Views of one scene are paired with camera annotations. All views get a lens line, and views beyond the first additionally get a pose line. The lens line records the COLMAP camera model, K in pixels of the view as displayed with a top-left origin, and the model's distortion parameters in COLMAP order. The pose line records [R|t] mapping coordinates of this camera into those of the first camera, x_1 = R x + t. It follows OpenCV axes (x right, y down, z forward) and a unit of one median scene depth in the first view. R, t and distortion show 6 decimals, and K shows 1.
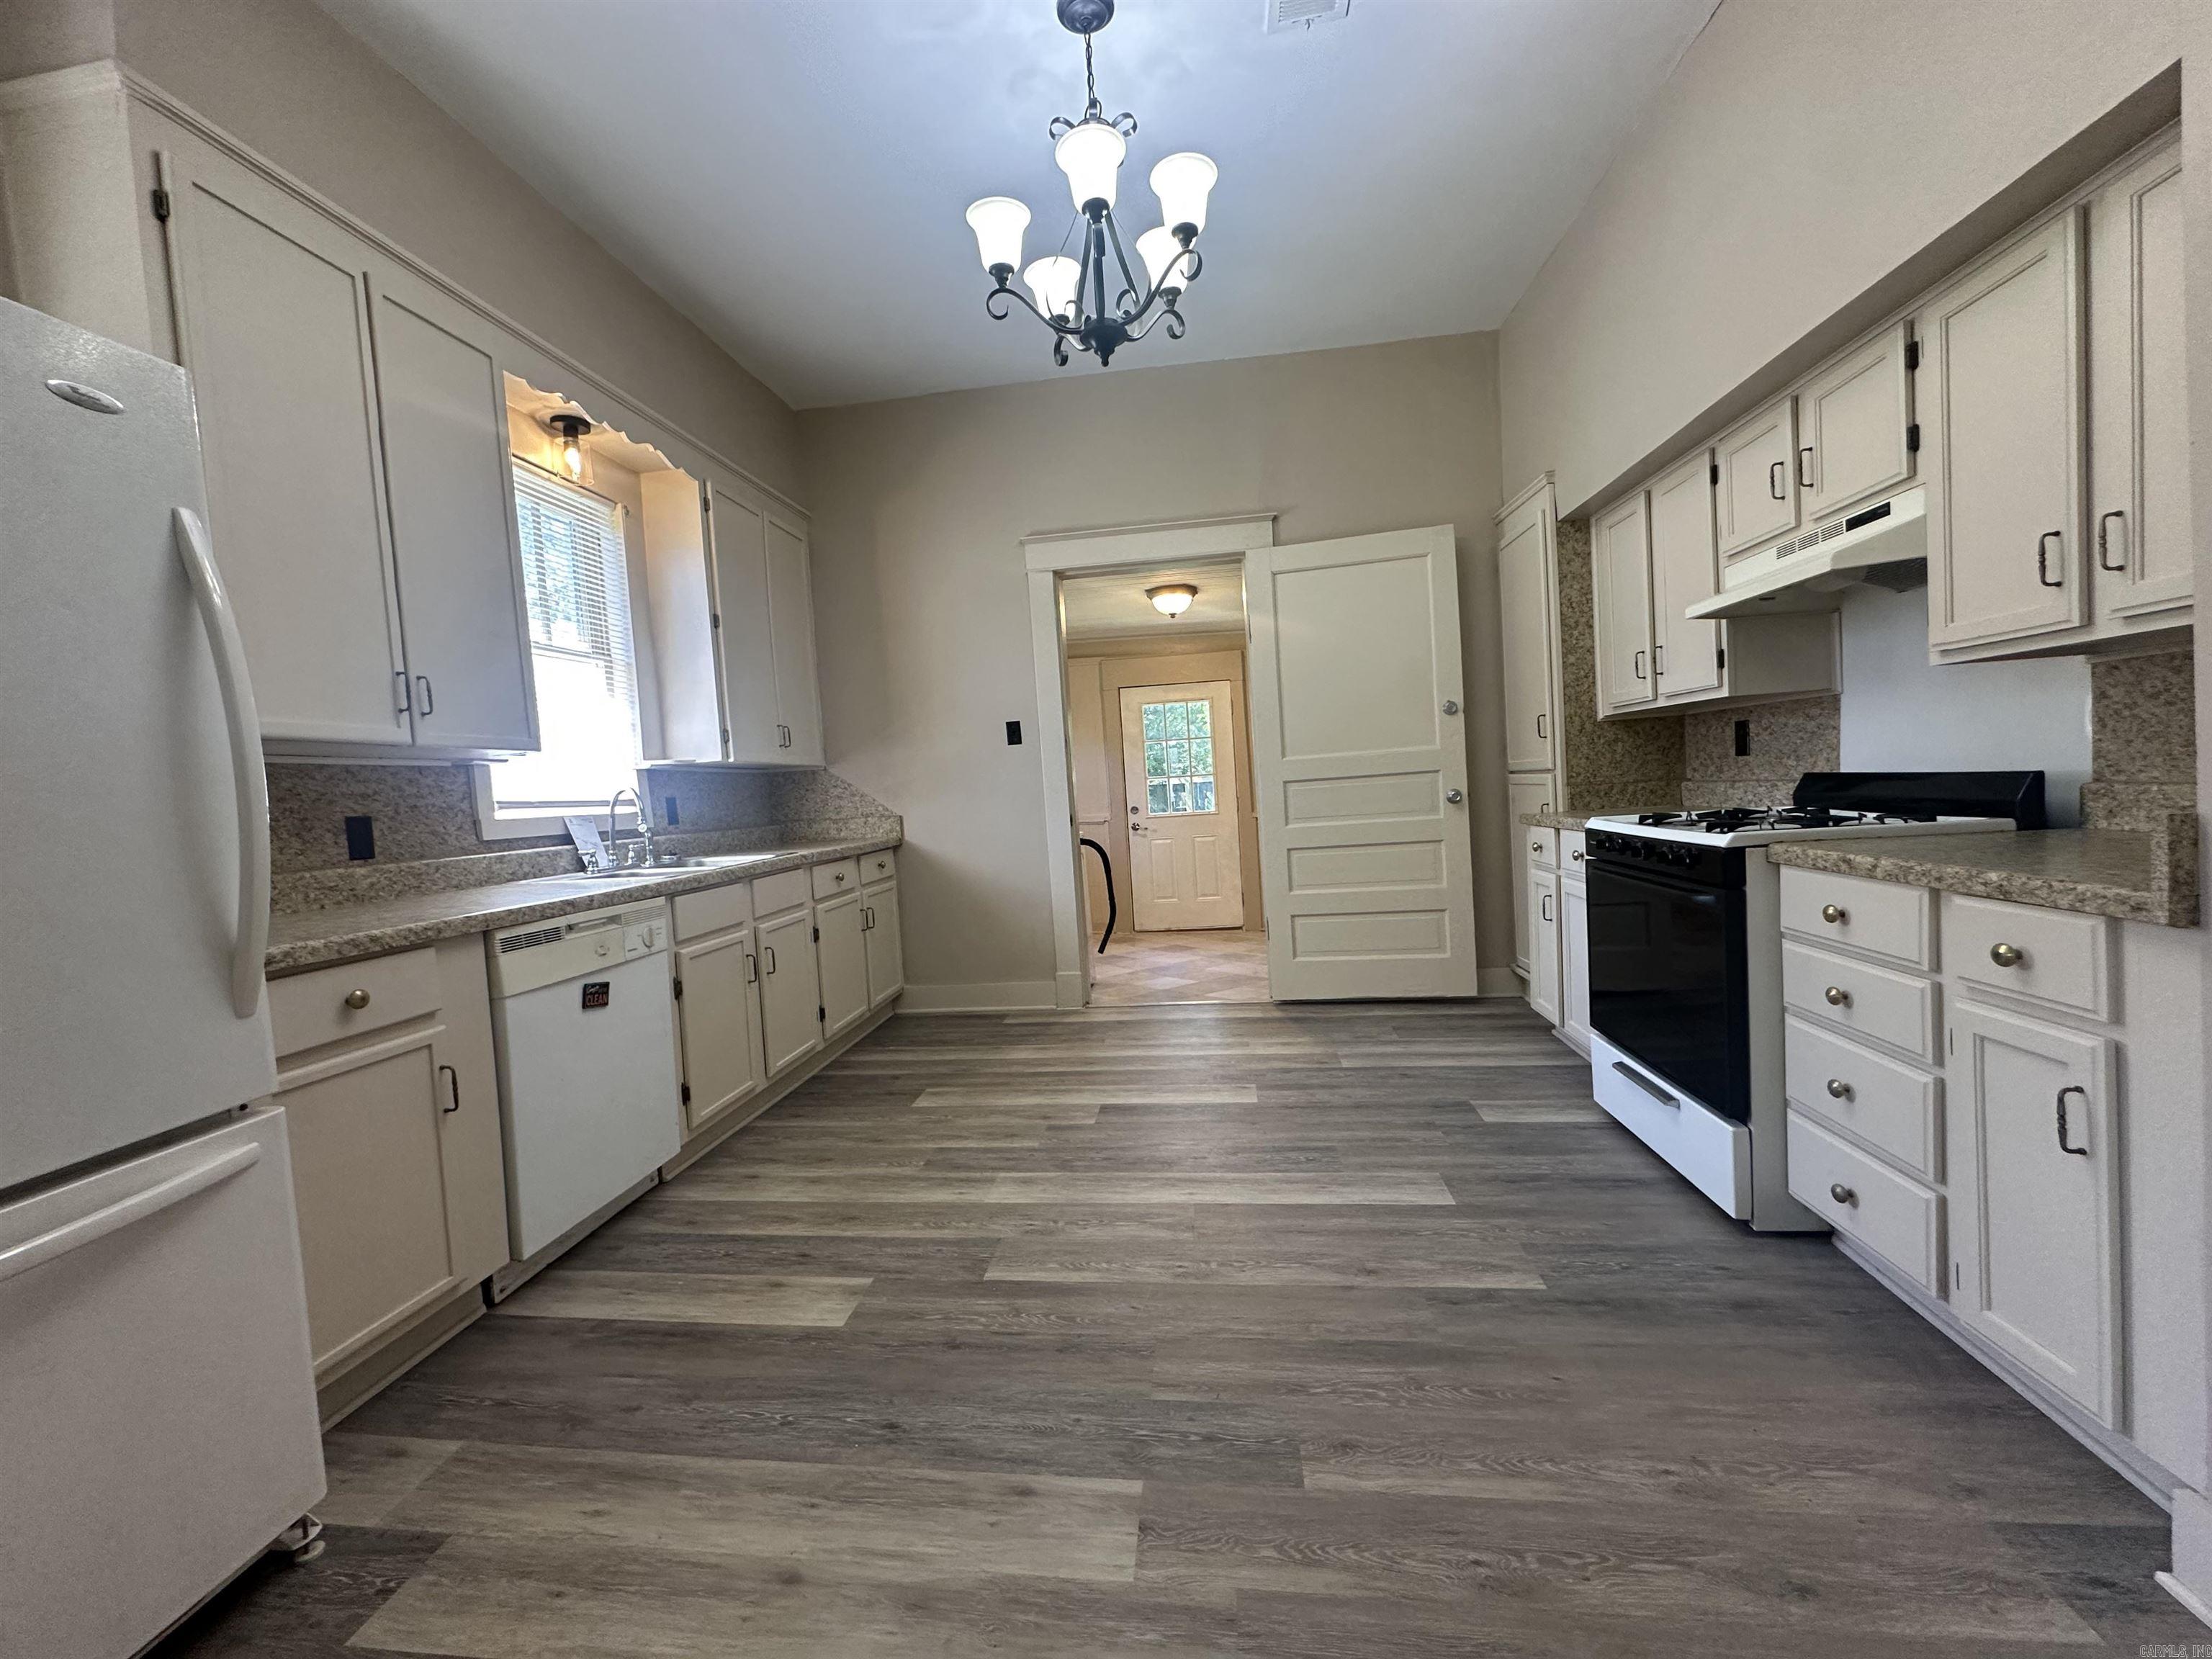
lens RADIAL K [[885.3, 0, 1101.0], [0, 885.3, 834.1], [0, 0, 1]] dist [-0.002442, -0.000128]
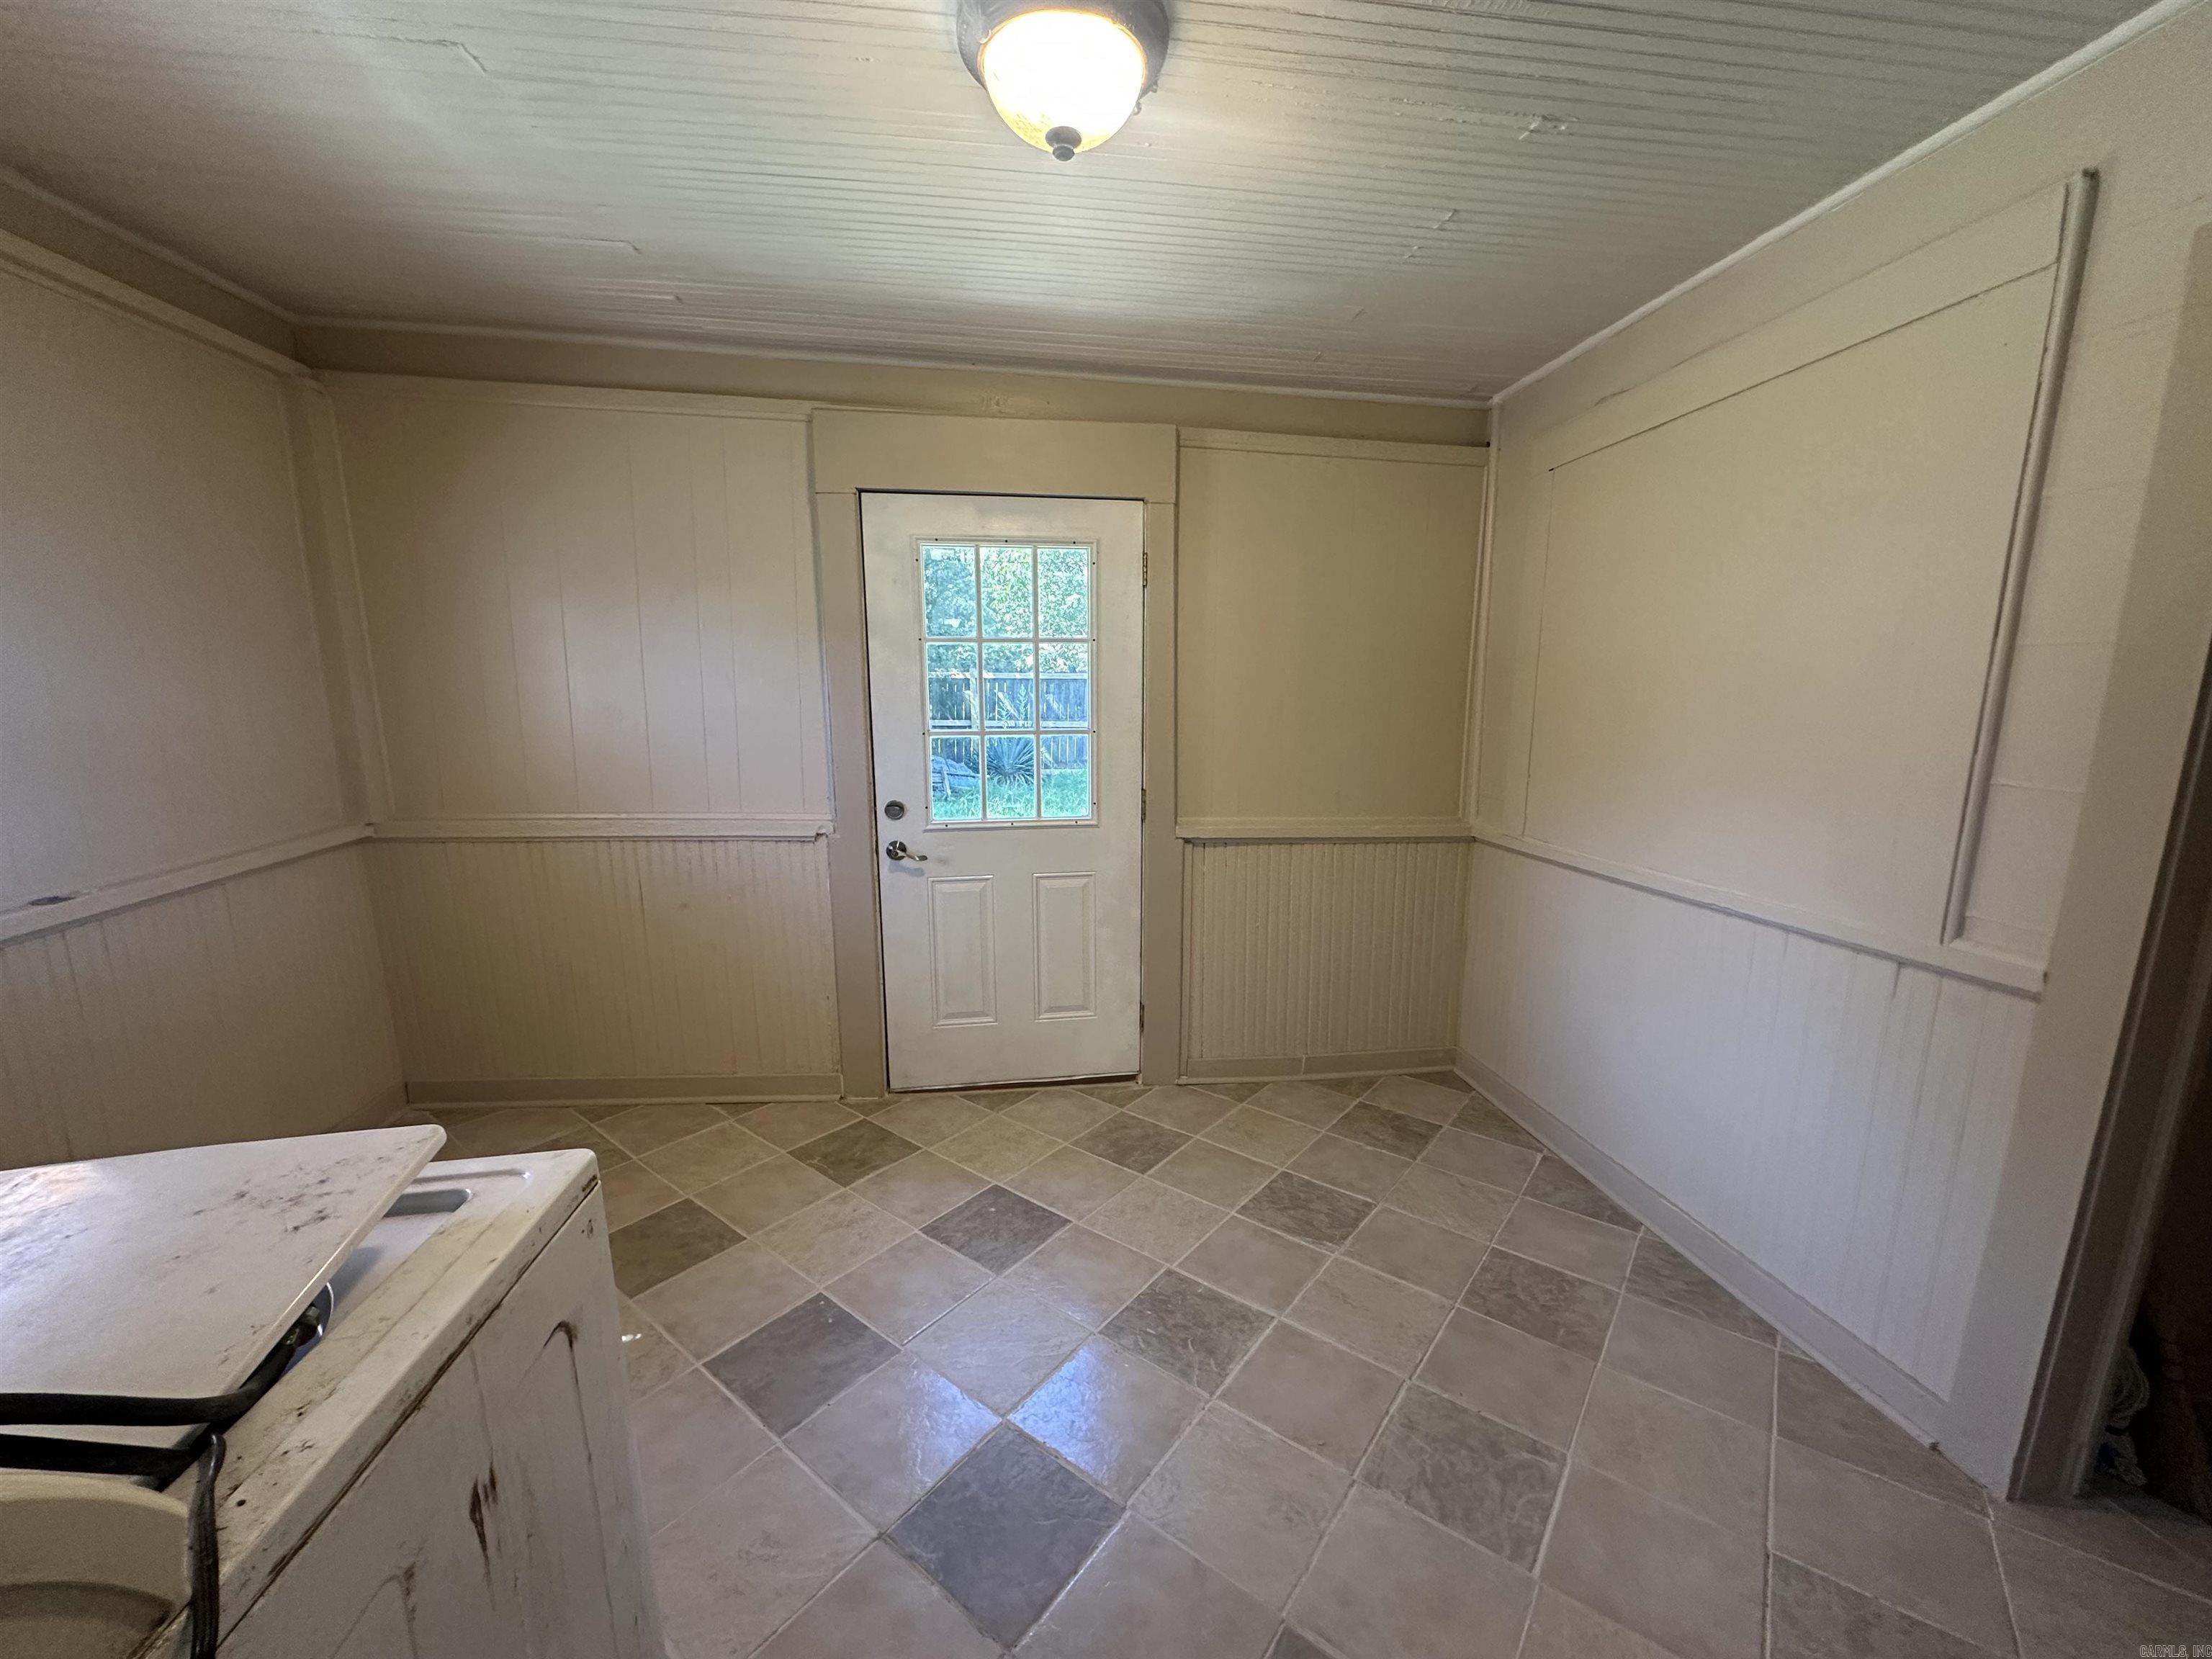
lens RADIAL K [[879.0, 0, 1100.9], [0, 879.0, 837.5], [0, 0, 1]] dist [-0.004634, -0.000221]
pose [[0.966371, 0.017322, 0.256567, 0.078588], [-0.052745, 0.989867, 0.131838, -0.219054], [-0.251683, -0.140937, 0.957493, 1.804751]]
